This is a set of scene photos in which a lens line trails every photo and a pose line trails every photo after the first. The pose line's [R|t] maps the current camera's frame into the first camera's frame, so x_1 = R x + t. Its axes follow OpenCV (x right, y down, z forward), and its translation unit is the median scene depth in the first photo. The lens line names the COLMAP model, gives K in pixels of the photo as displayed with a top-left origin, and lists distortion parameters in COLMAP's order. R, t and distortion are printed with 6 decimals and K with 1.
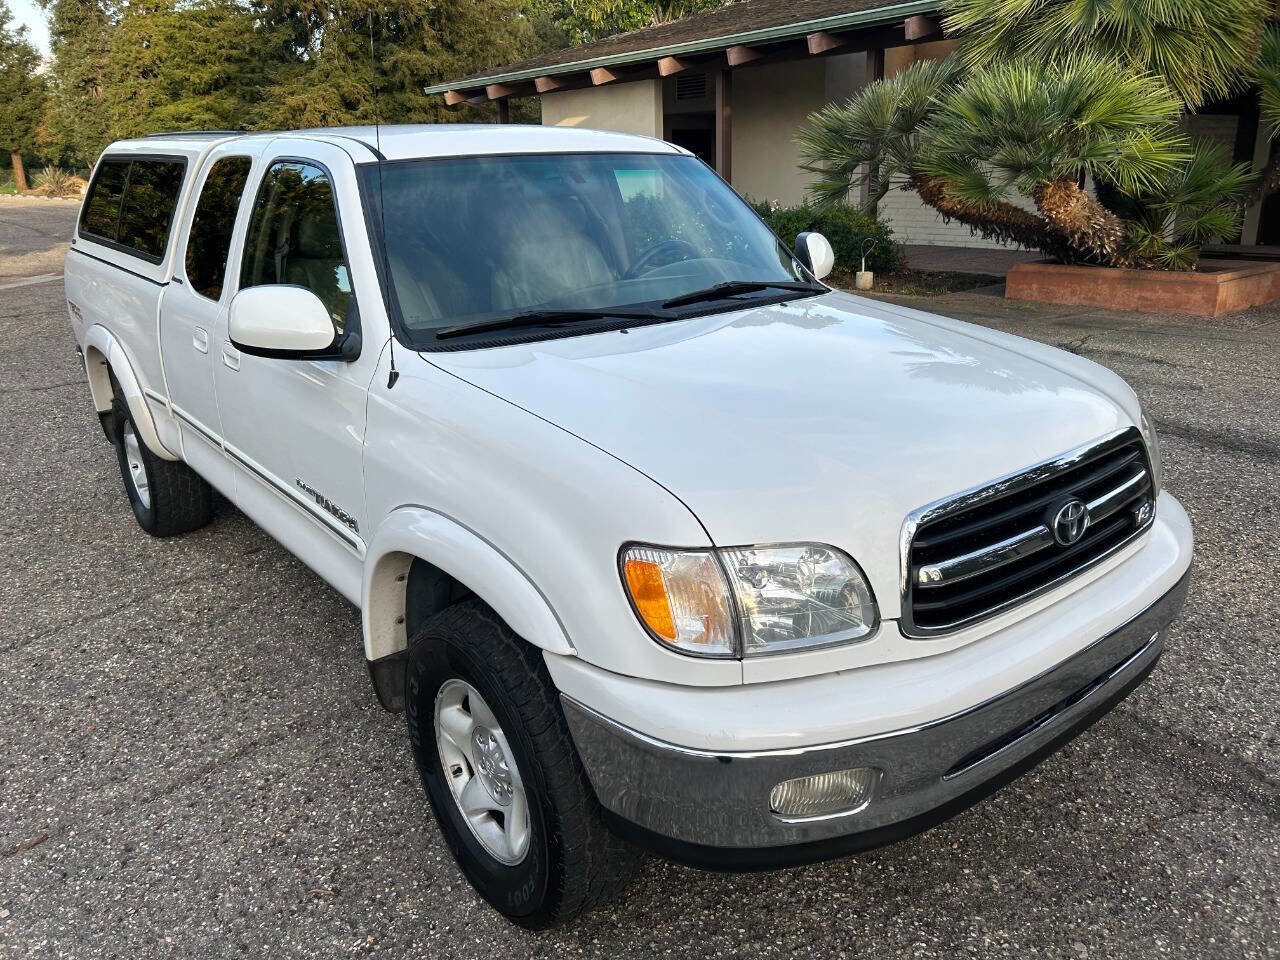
lens RADIAL K [[961.0, 0, 641.5], [0, 961.0, 480.7], [0, 0, 1]] dist [0.056652, -0.066420]
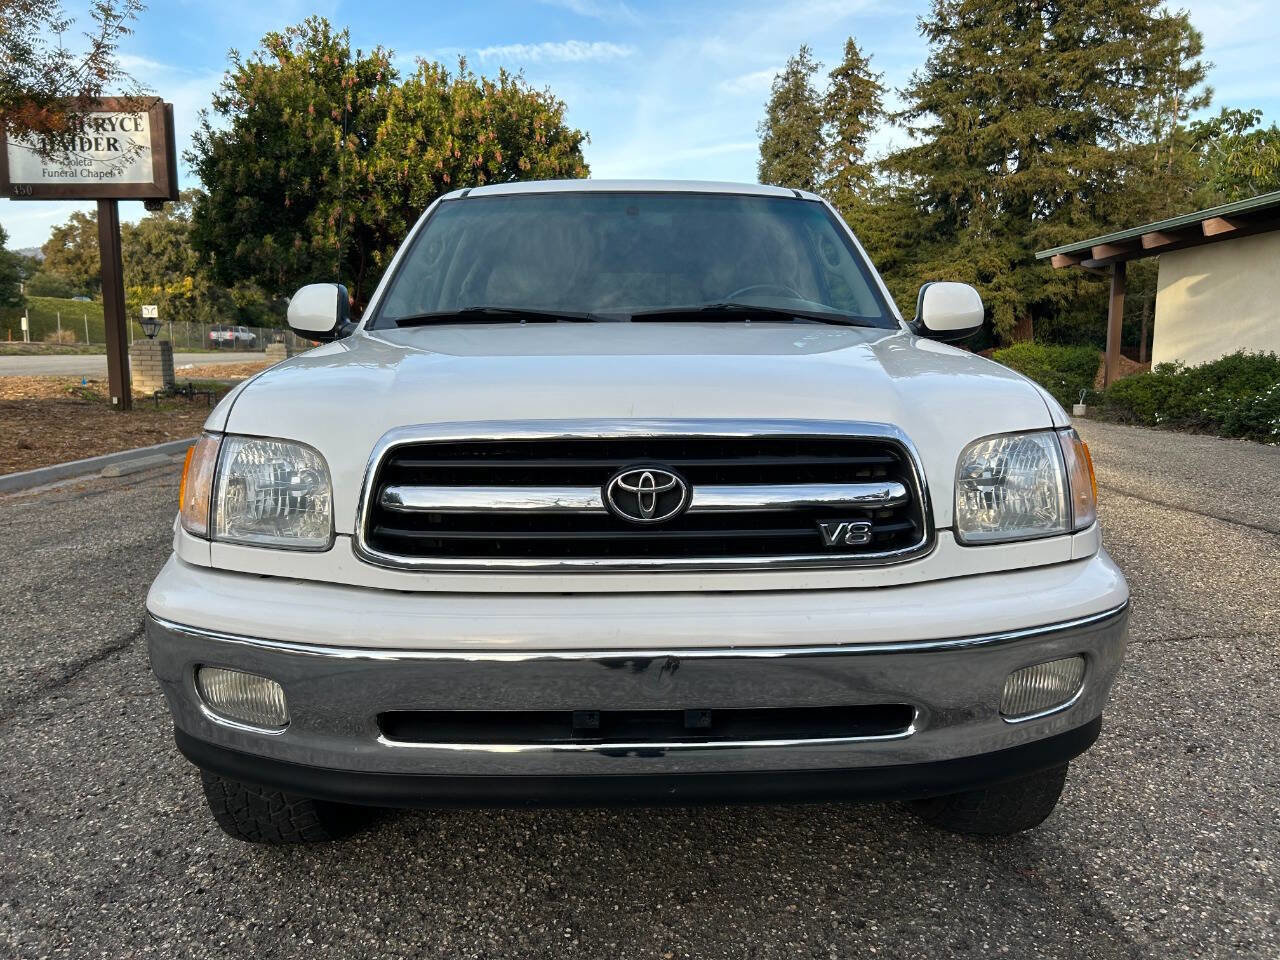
lens RADIAL K [[964.7, 0, 640.3], [0, 964.7, 492.0], [0, 0, 1]] dist [0.044727, -0.050955]
pose [[0.788546, 0.113256, -0.604457, 0.670288], [-0.212187, 0.972643, -0.094567, 0.083940], [0.577210, 0.202828, 0.791005, 0.264333]]
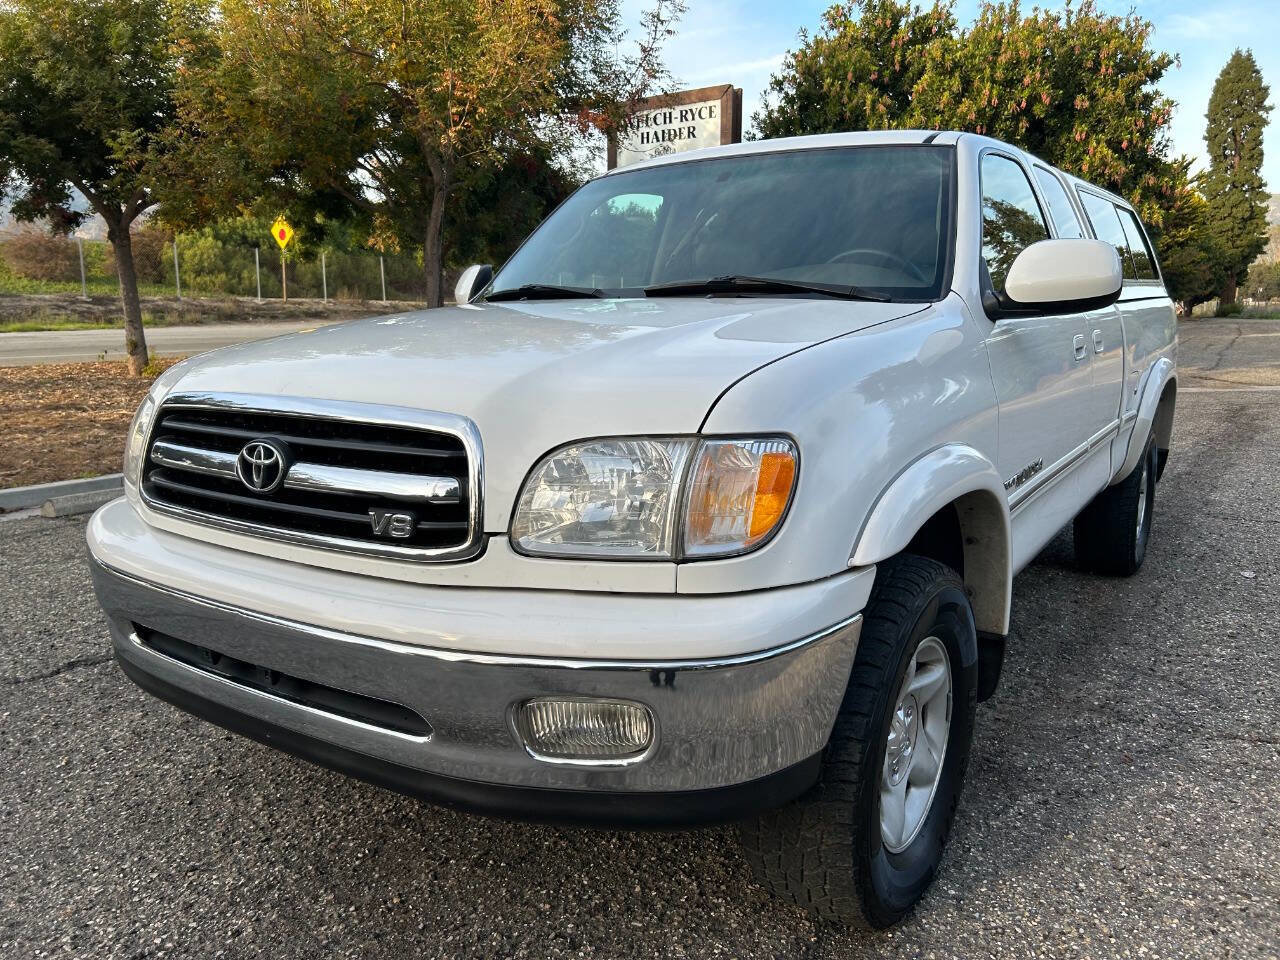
lens RADIAL K [[963.1, 0, 640.0], [0, 963.1, 480.0], [0, 0, 1]] dist [0.055485, -0.066144]
pose [[0.285745, 0.189728, -0.939336, 0.997094], [-0.308524, 0.946230, 0.097268, -0.101102], [0.907283, 0.262014, 0.328917, 0.744162]]
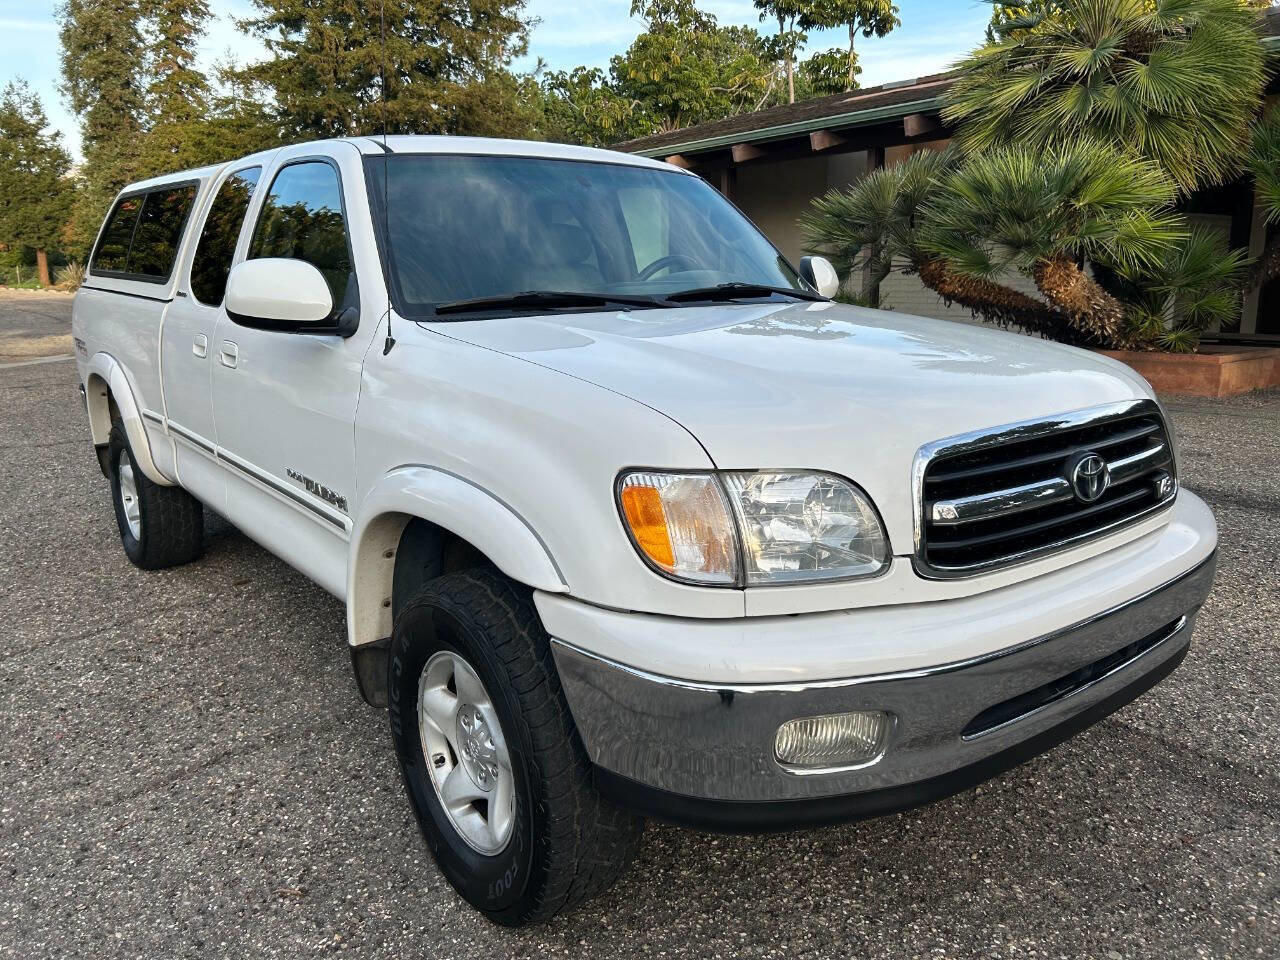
lens RADIAL K [[963.1, 0, 640.0], [0, 963.1, 480.0], [0, 0, 1]] dist [0.055485, -0.066144]
pose [[0.999860, 0.015872, -0.005333, 0.003407], [-0.016350, 0.994161, -0.106661, 0.111909], [0.003609, 0.106733, 0.994281, 0.034946]]
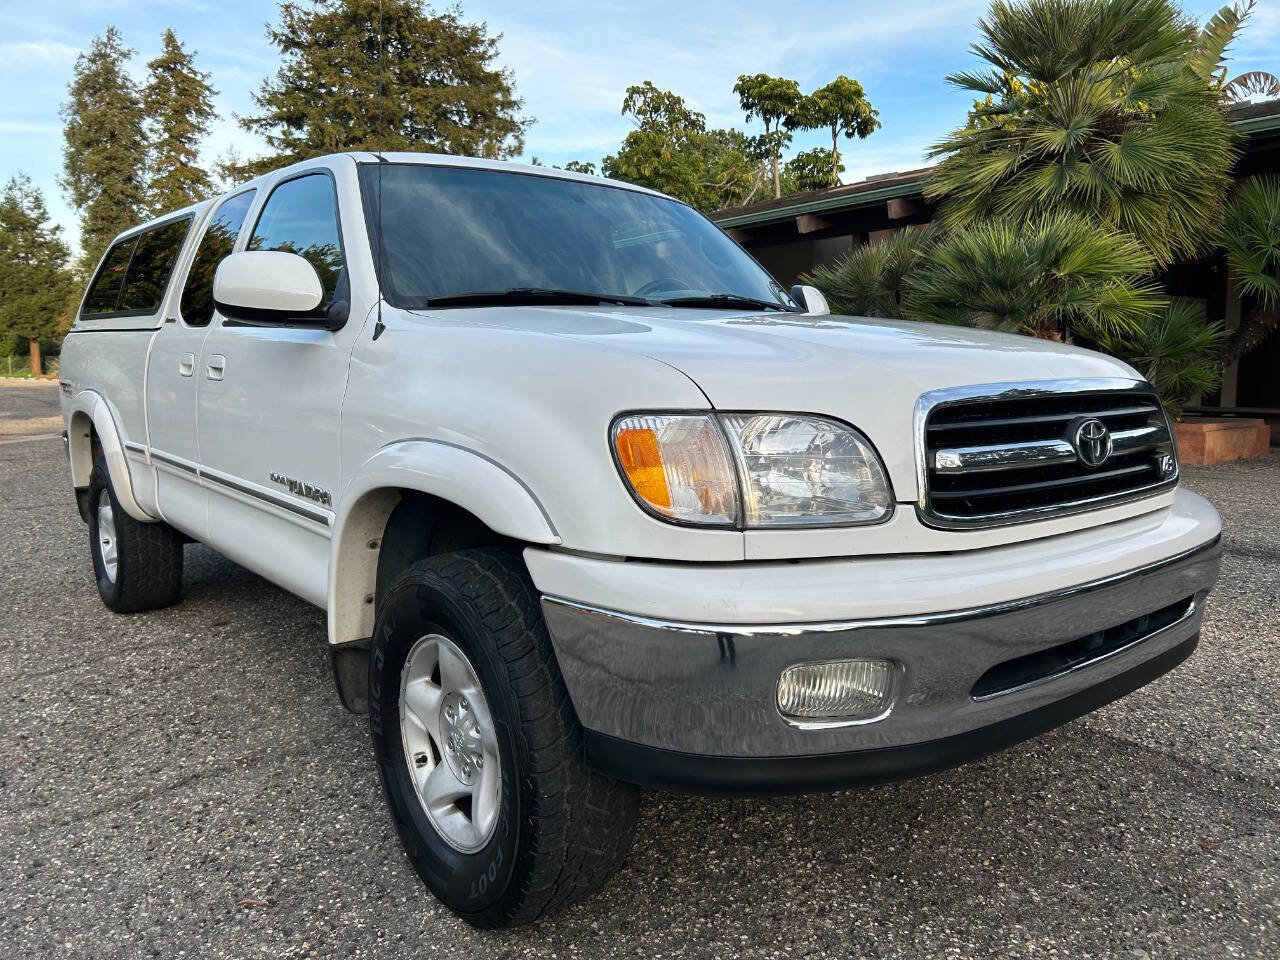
lens RADIAL K [[965.5, 0, 649.2], [0, 965.5, 480.7], [0, 0, 1]] dist [0.048431, -0.058426]
pose [[0.999792, 0.016345, 0.012170, 0.002300], [-0.013582, 0.979701, -0.200005, 0.197935], [-0.015192, 0.199799, 0.979719, 0.067284]]
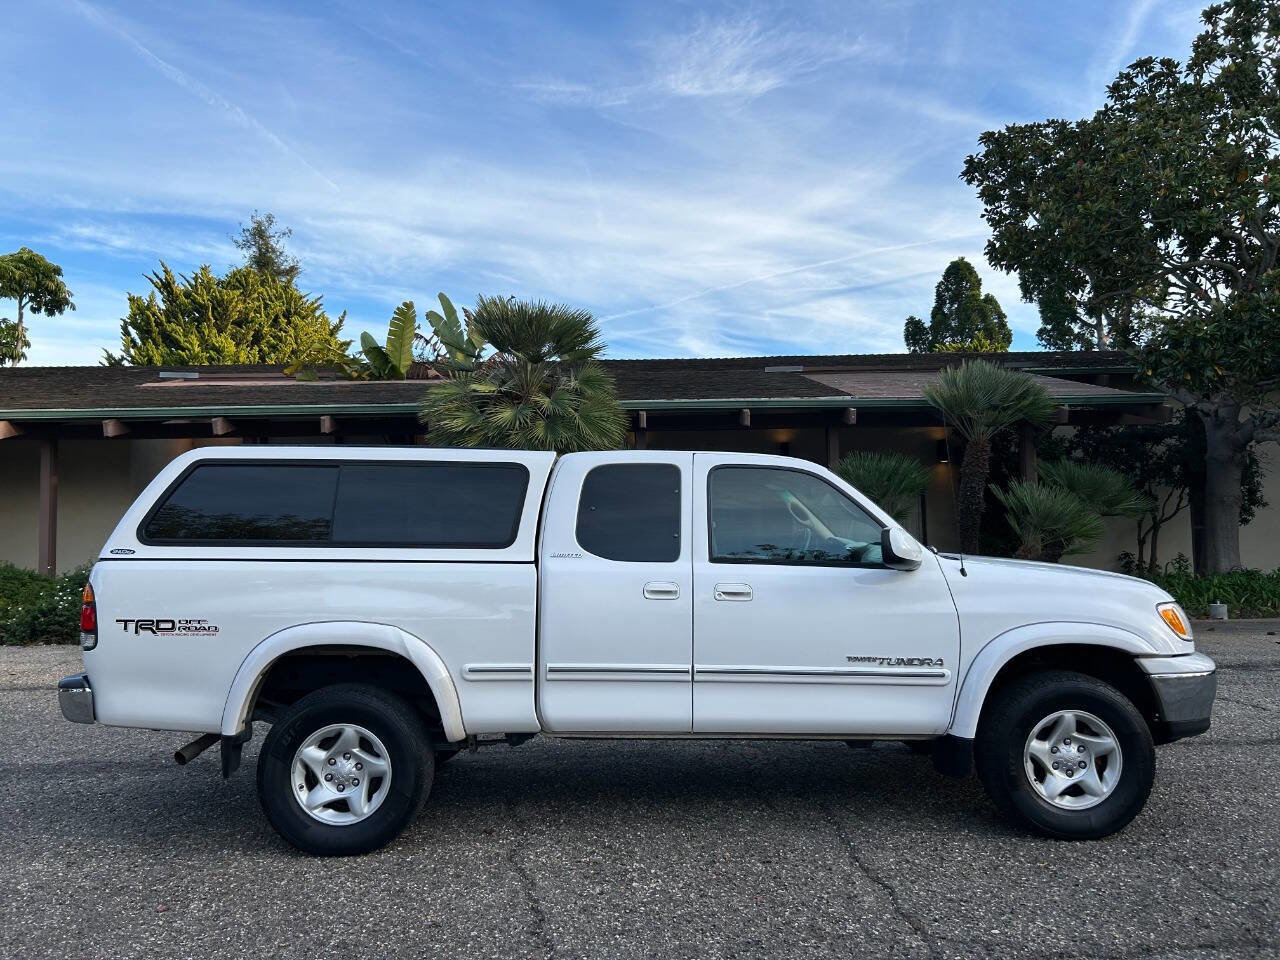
lens RADIAL K [[965.5, 0, 661.5], [0, 965.5, 482.5], [0, 0, 1]] dist [0.004544, -0.000224]
pose [[0.594104, 0.067944, 0.801513, -1.867773], [0.249522, 0.931707, -0.263932, 0.070791], [-0.764708, 0.356798, 0.536578, 0.319511]]
